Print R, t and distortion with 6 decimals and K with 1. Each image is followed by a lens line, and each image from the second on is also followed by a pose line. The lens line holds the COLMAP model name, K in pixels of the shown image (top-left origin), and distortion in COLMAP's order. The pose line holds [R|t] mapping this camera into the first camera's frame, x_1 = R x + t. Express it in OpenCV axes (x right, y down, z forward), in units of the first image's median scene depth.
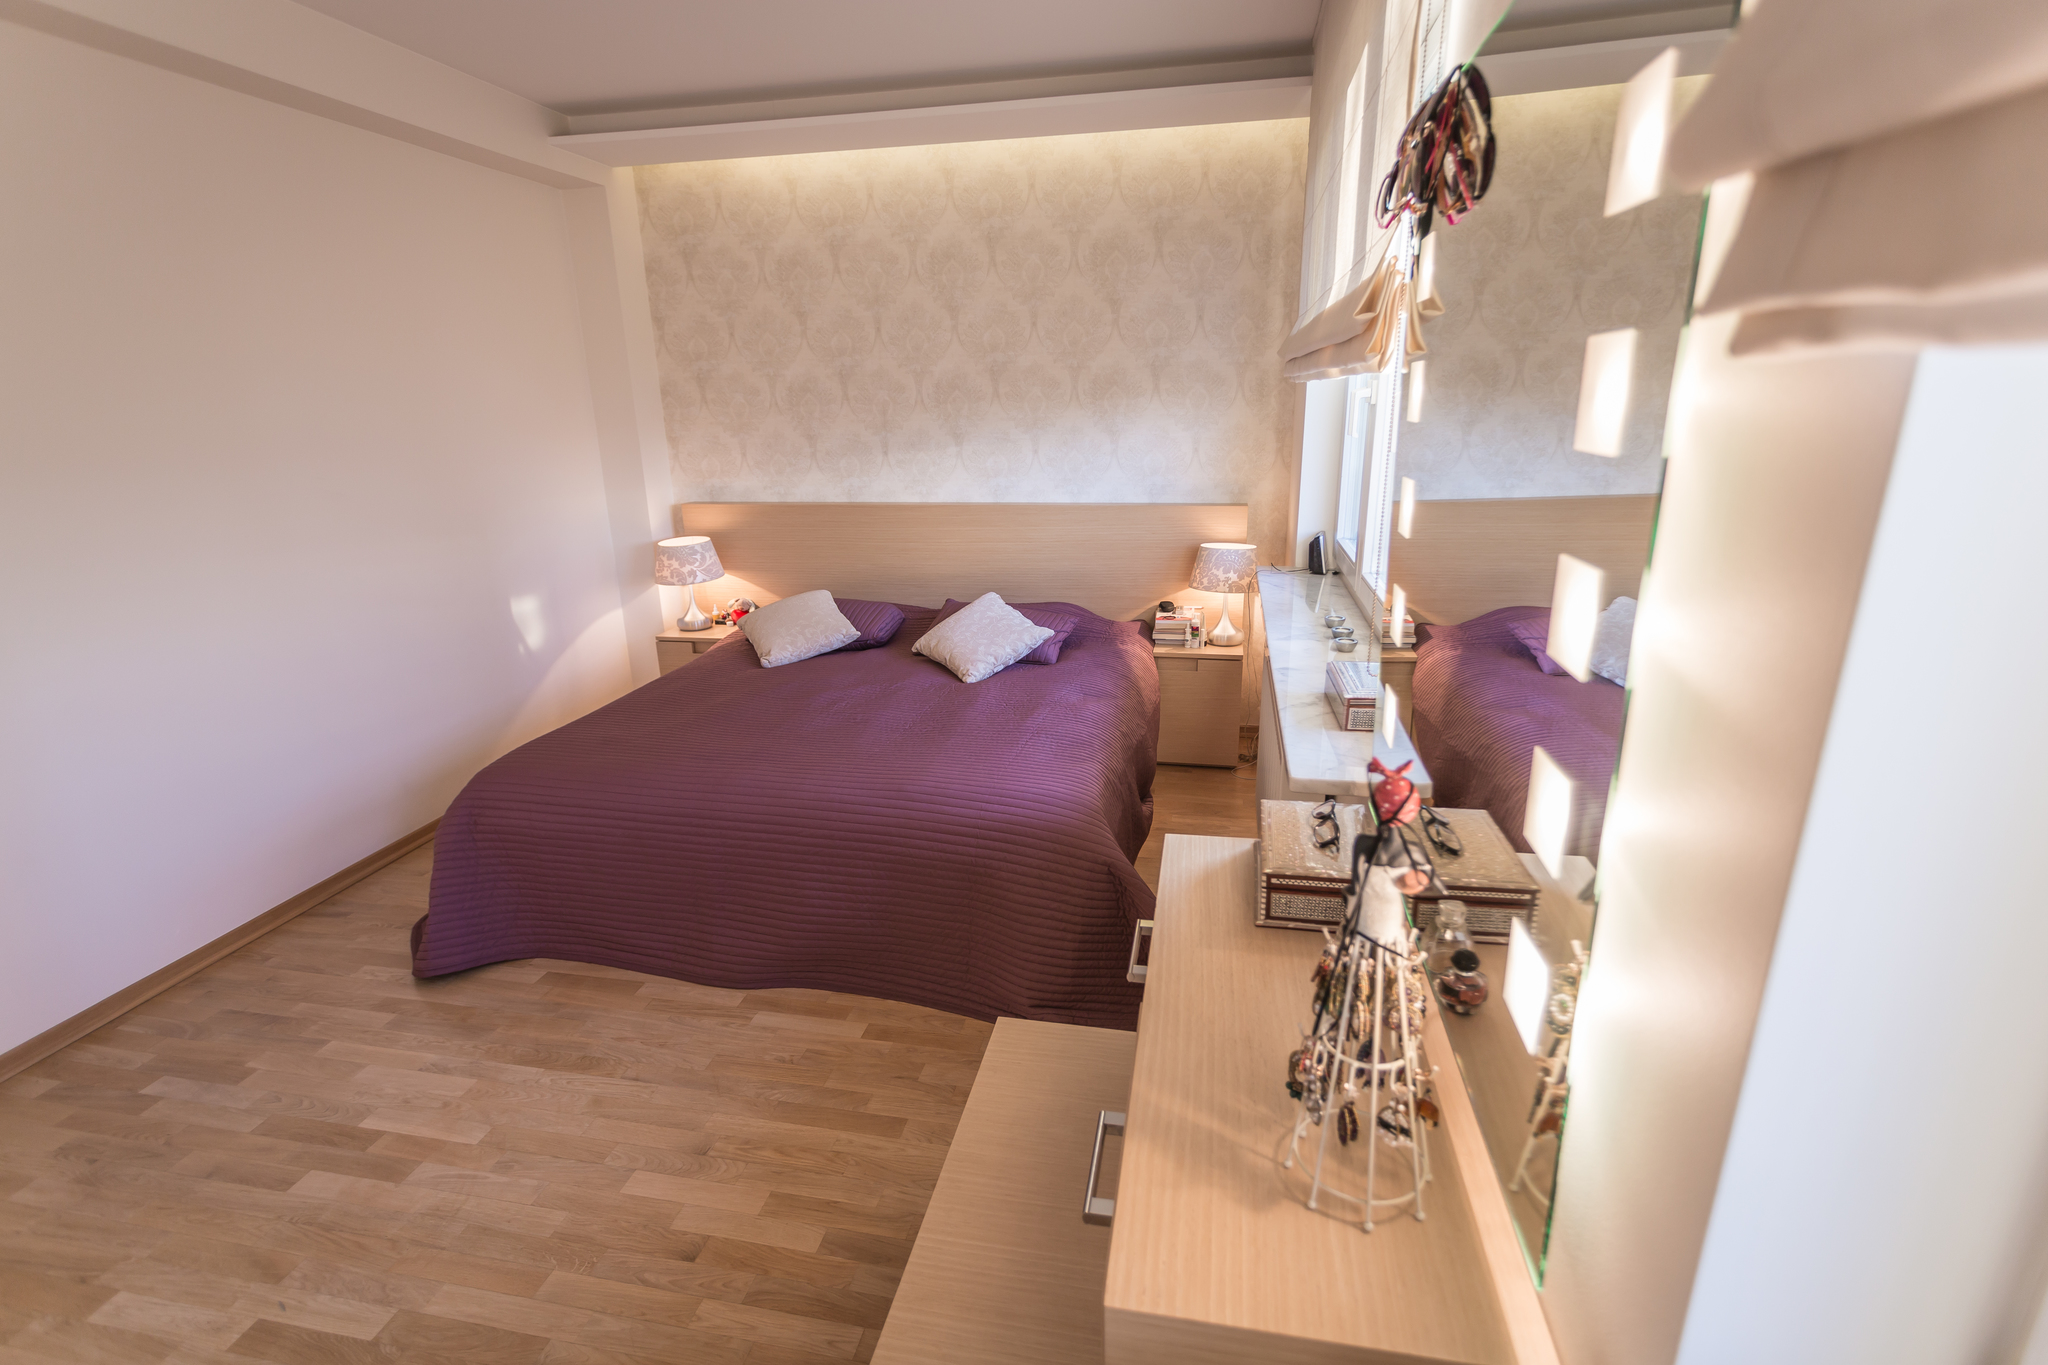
lens RADIAL K [[962.5, 0, 1019.9], [0, 962.5, 683.2], [0, 0, 1]] dist [0.002545, 0.002066]
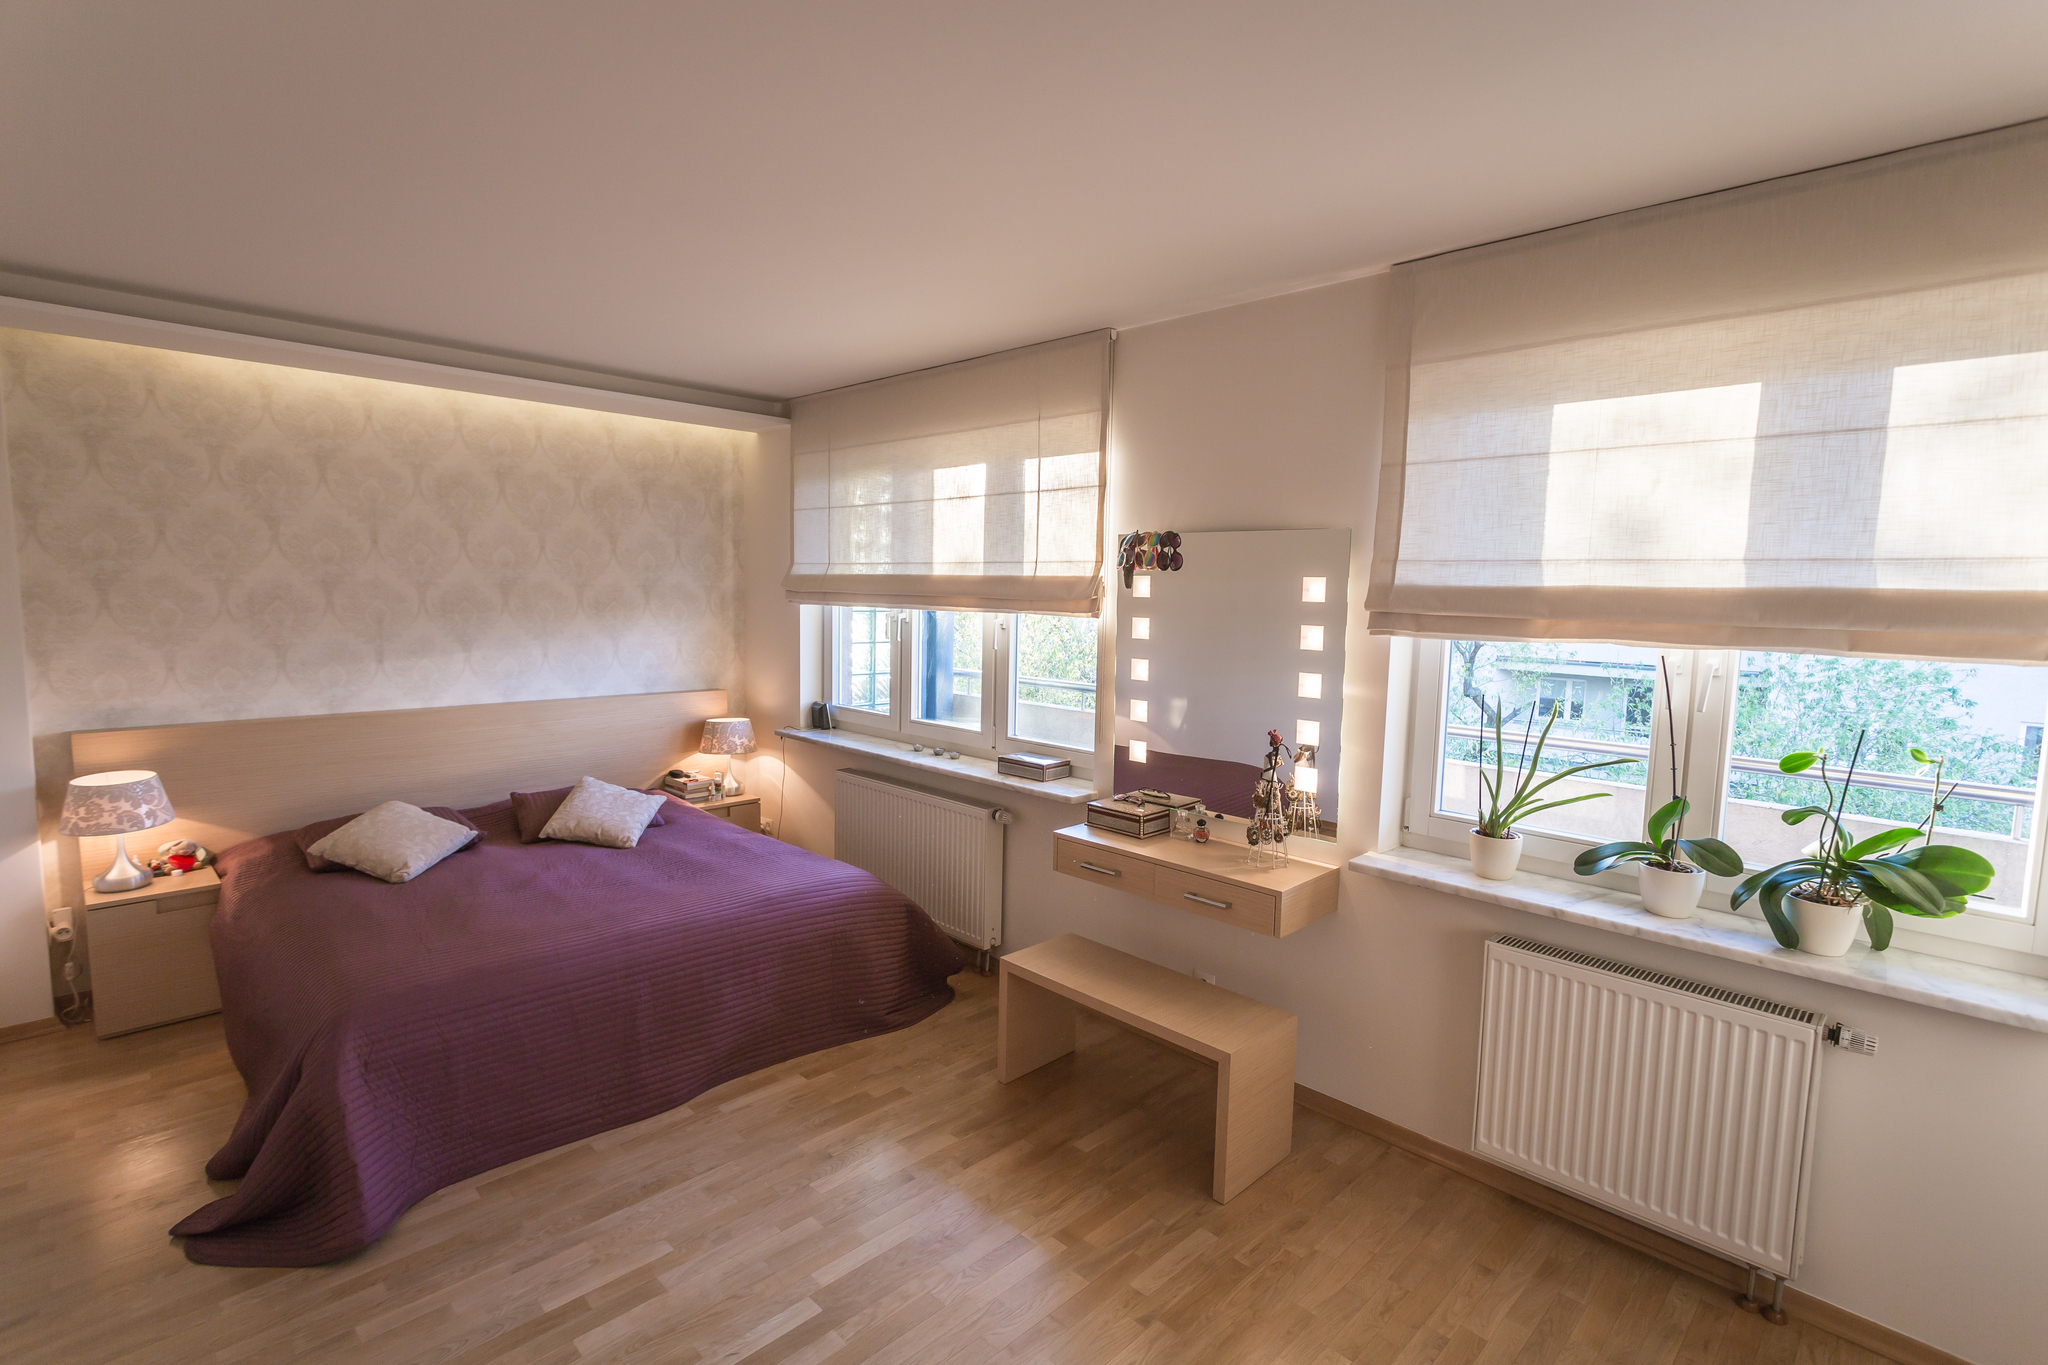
lens RADIAL K [[962.5, 0, 1019.9], [0, 962.5, 683.2], [0, 0, 1]] dist [0.002545, 0.002066]
pose [[0.553192, -0.053810, 0.831314, -0.651033], [0.212781, 0.973937, -0.078551, -0.002355], [-0.805421, 0.220341, 0.550224, -0.061890]]
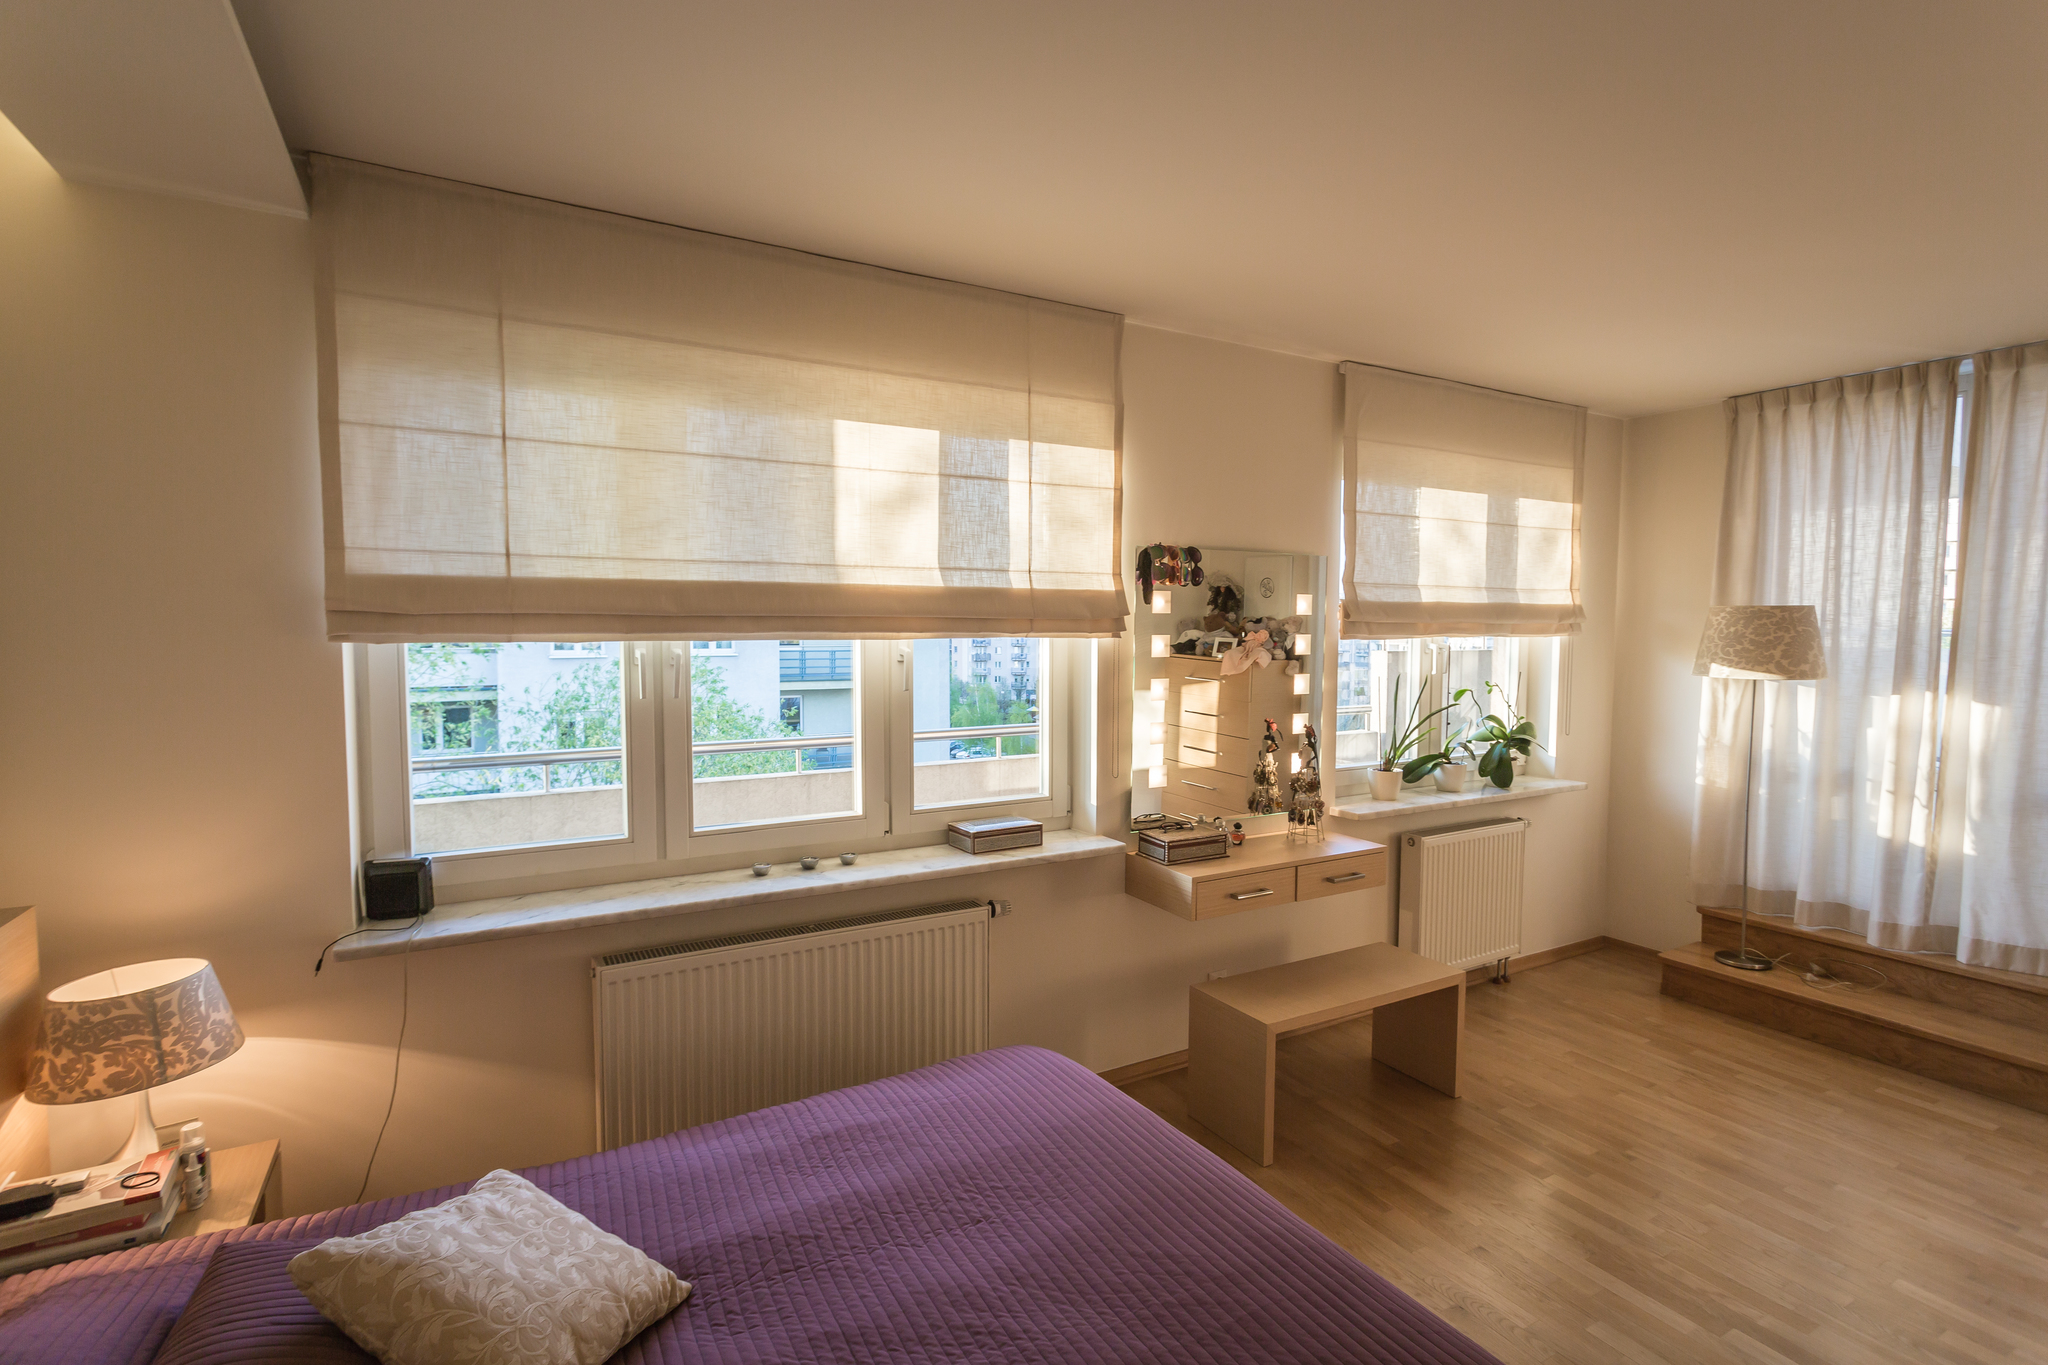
lens RADIAL K [[1002.5, 0, 1018.7], [0, 1002.5, 680.1], [0, 0, 1]] dist [0.011163, 0.000101]
pose [[-0.663470, -0.043895, 0.746914, -0.429160], [0.216427, 0.944342, 0.247746, -0.305236], [-0.716217, 0.326024, -0.617043, 0.936693]]
